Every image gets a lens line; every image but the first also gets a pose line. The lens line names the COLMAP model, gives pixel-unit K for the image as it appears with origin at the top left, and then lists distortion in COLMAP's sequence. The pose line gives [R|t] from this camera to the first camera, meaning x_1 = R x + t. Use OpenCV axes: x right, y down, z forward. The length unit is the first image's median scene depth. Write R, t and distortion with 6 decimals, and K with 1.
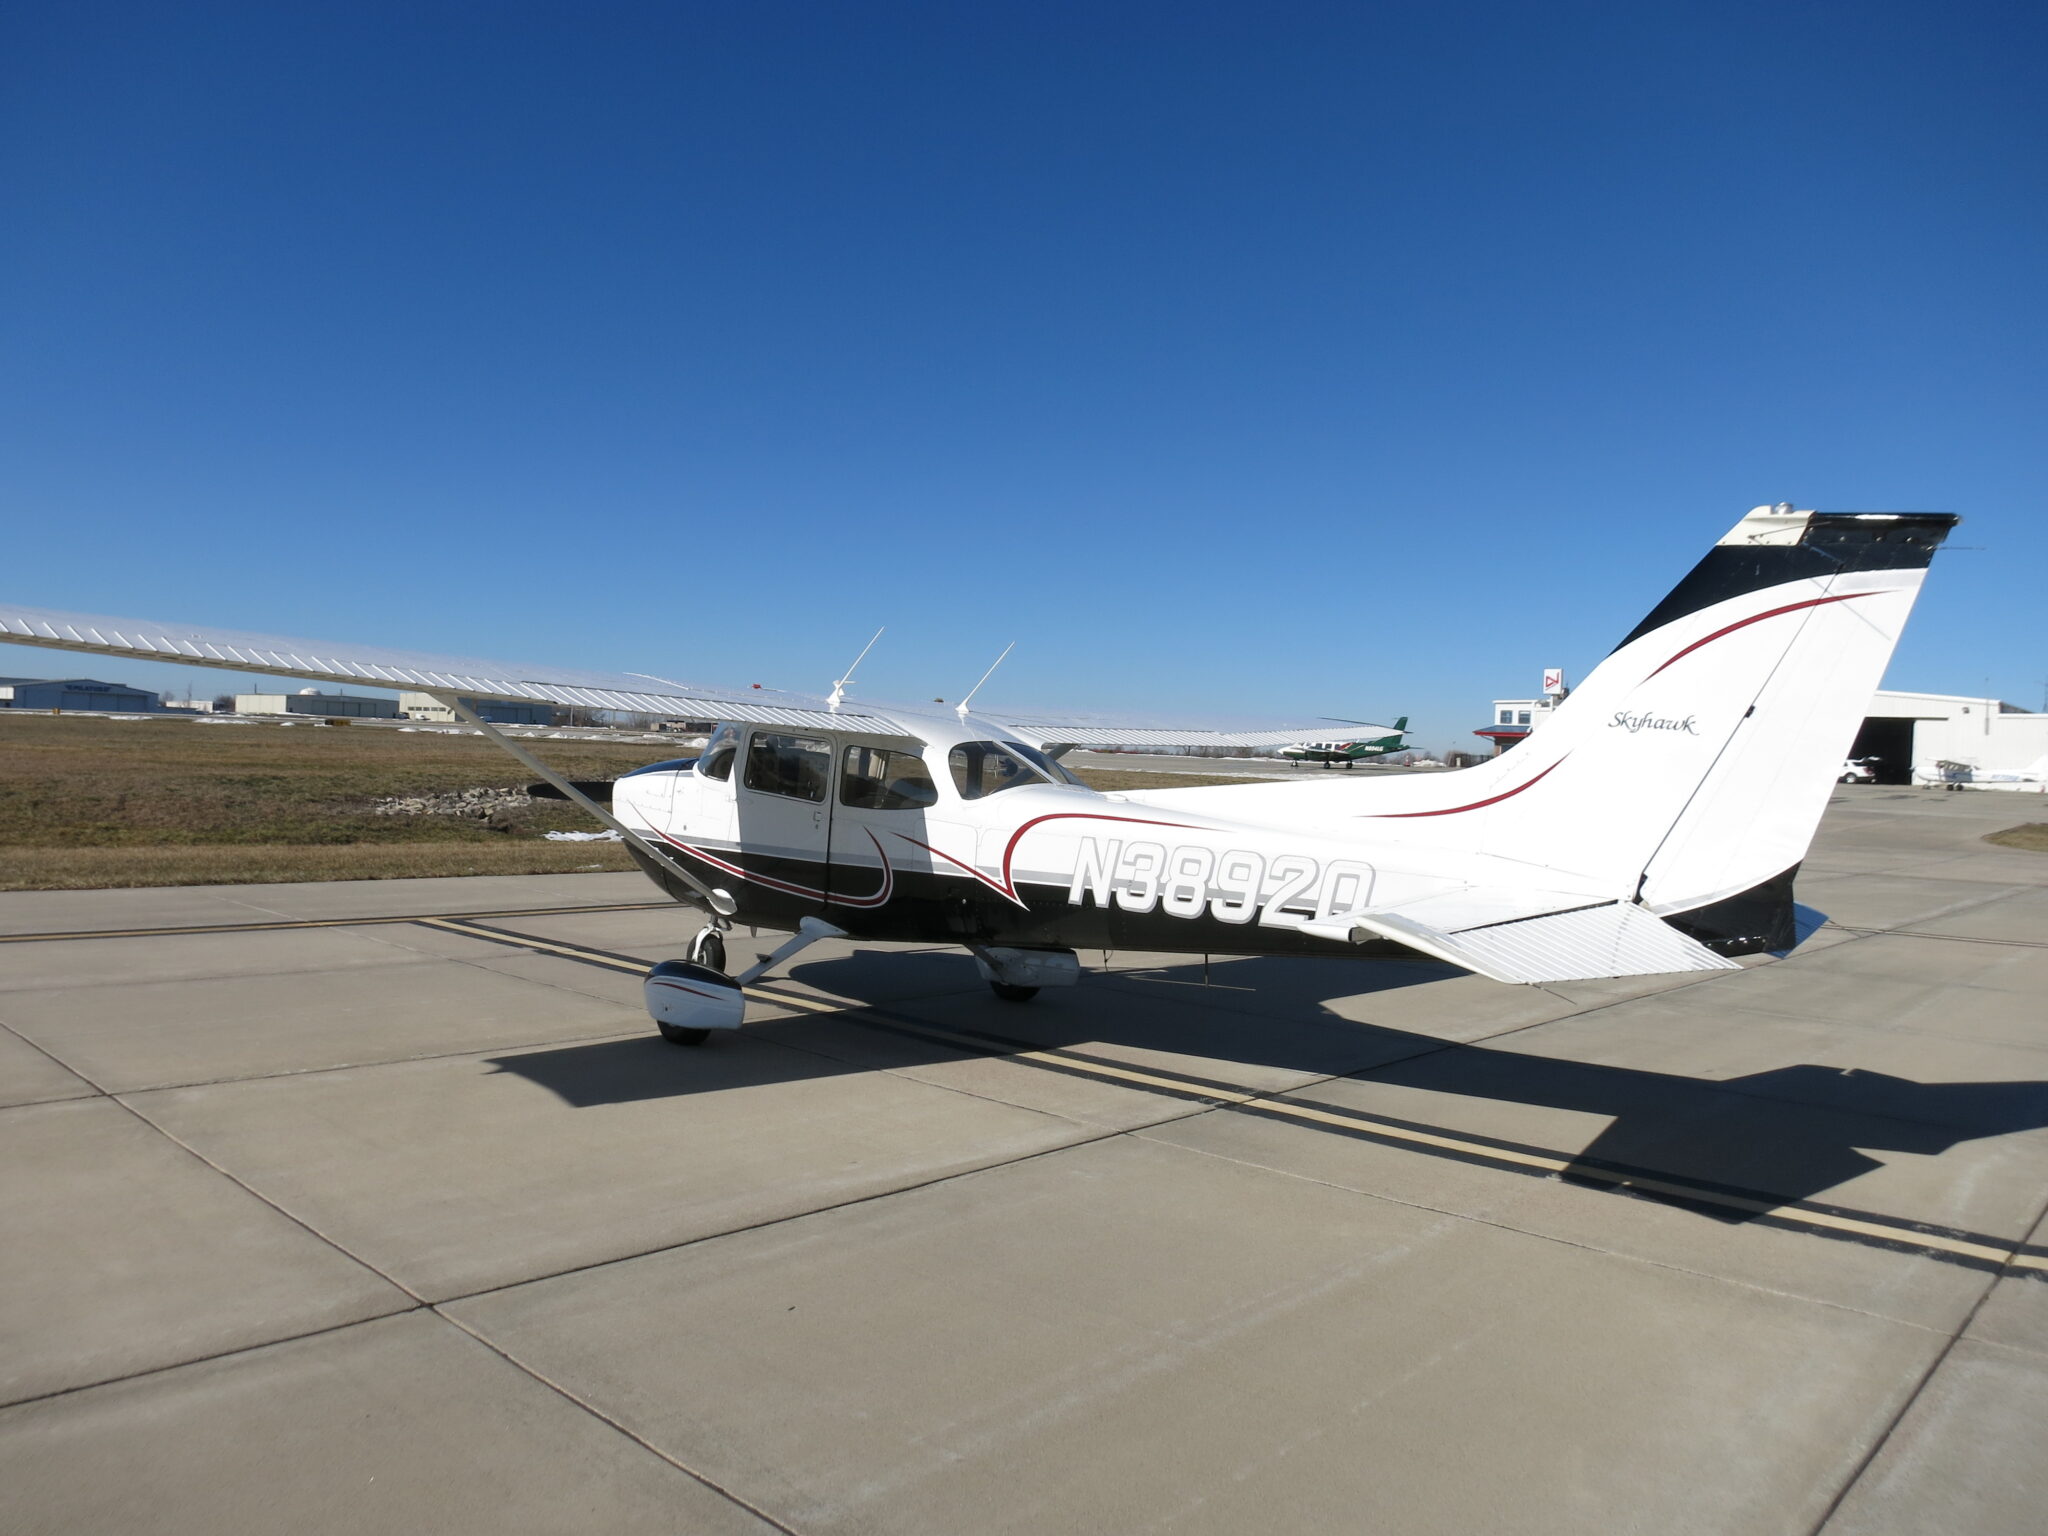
lens RADIAL K [[1446.8, 0, 1022.4], [0, 1446.8, 769.7], [0, 0, 1]] dist [-0.053352, 0.002770]
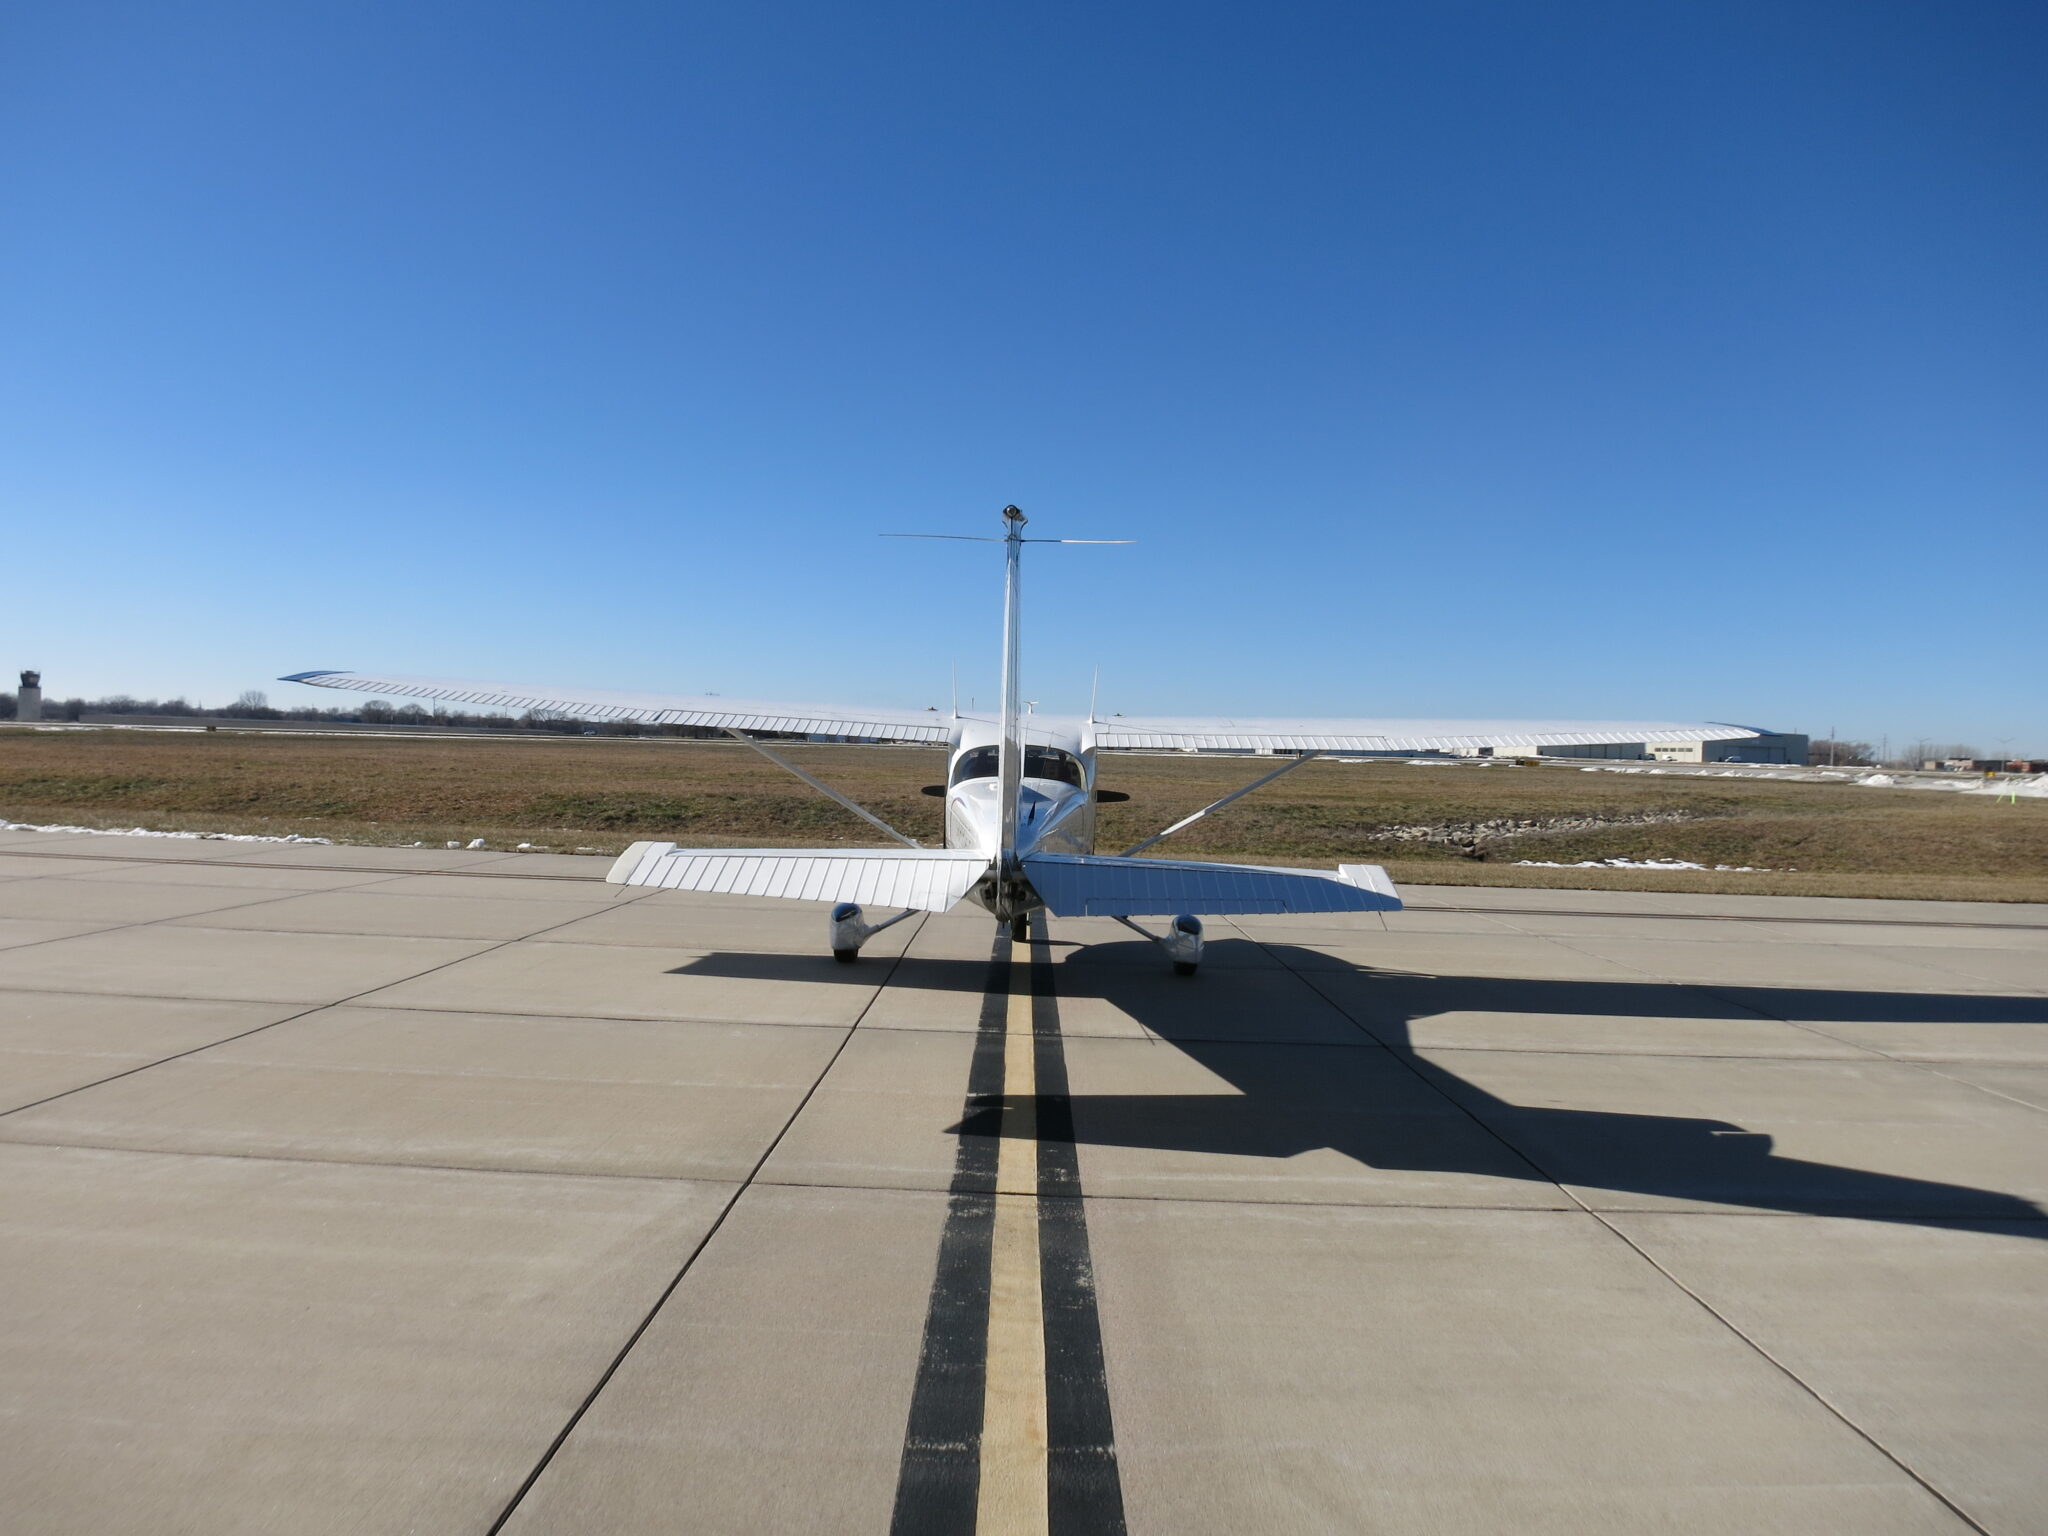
lens RADIAL K [[1446.8, 0, 1021.4], [0, 1446.8, 750.6], [0, 0, 1]] dist [-0.053352, 0.002770]
pose [[0.681314, -0.018188, -0.731765, 0.915599], [-0.012754, 0.999245, -0.036711, 0.033832], [0.731880, 0.034344, 0.680567, 0.152263]]
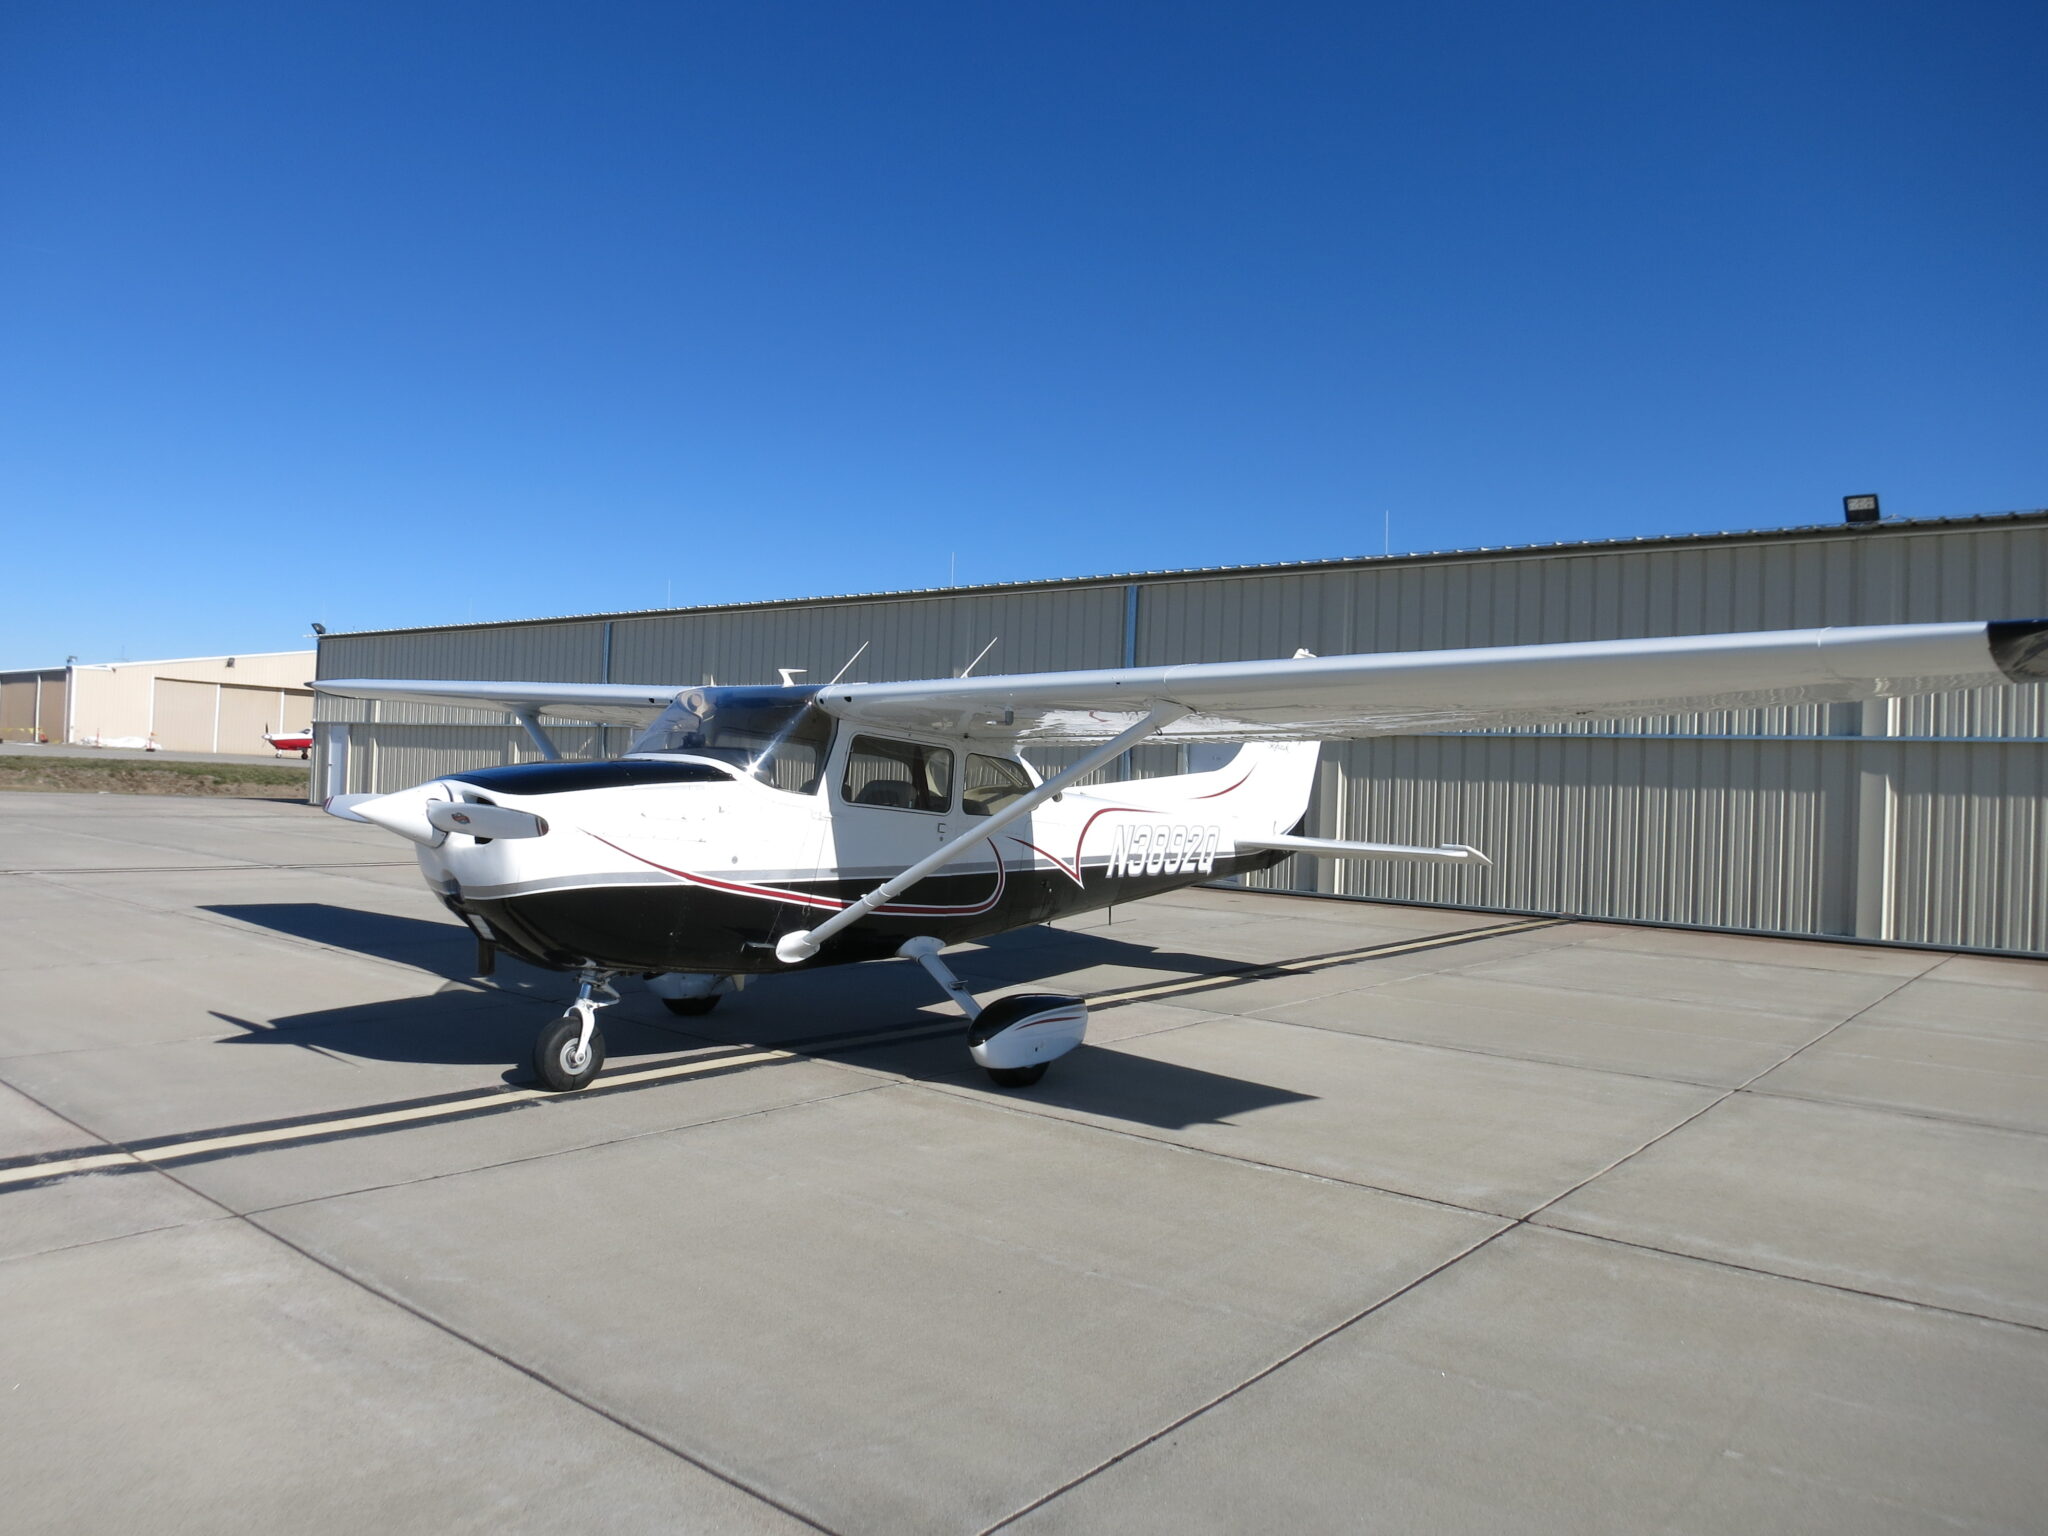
lens RADIAL K [[1446.8, 0, 1009.9], [0, 1446.8, 763.0], [0, 0, 1]] dist [-0.053352, 0.002770]
pose [[-0.048154, -0.032237, 0.998320, -1.233110], [-0.033973, 0.998954, 0.030619, -0.046245], [-0.998262, -0.032442, -0.049199, 1.136050]]
